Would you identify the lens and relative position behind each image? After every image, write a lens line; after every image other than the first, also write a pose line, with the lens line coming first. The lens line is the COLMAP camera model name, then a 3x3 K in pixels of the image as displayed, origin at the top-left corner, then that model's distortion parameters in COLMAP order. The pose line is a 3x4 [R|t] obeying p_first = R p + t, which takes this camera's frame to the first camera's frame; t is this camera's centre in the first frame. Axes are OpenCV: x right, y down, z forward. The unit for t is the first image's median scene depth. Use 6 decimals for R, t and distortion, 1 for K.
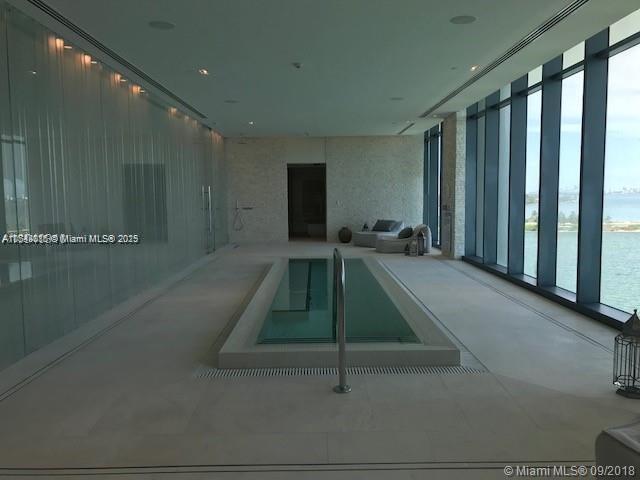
lens RADIAL K [[531.7, 0, 315.0], [0, 531.7, 240.3], [0, 0, 1]] dist [0.061831, -0.053269]
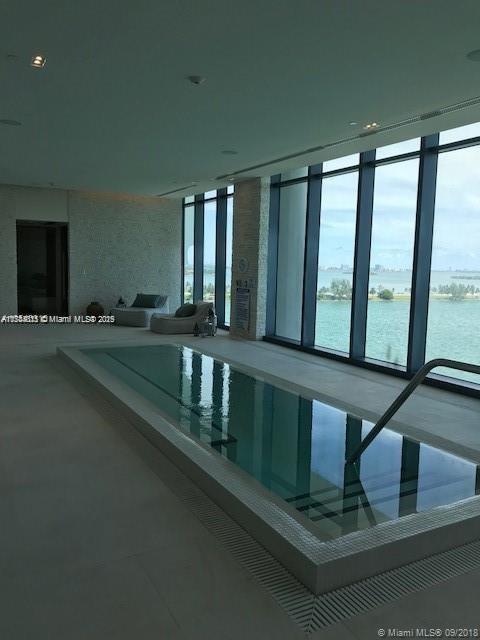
lens RADIAL K [[531.7, 0, 241.8], [0, 531.7, 319.9], [0, 0, 1]] dist [0.061831, -0.053269]
pose [[0.876813, -0.012842, 0.480661, -0.184359], [0.003119, 0.999774, 0.021021, -0.017366], [-0.480822, -0.016933, 0.876655, 0.204362]]
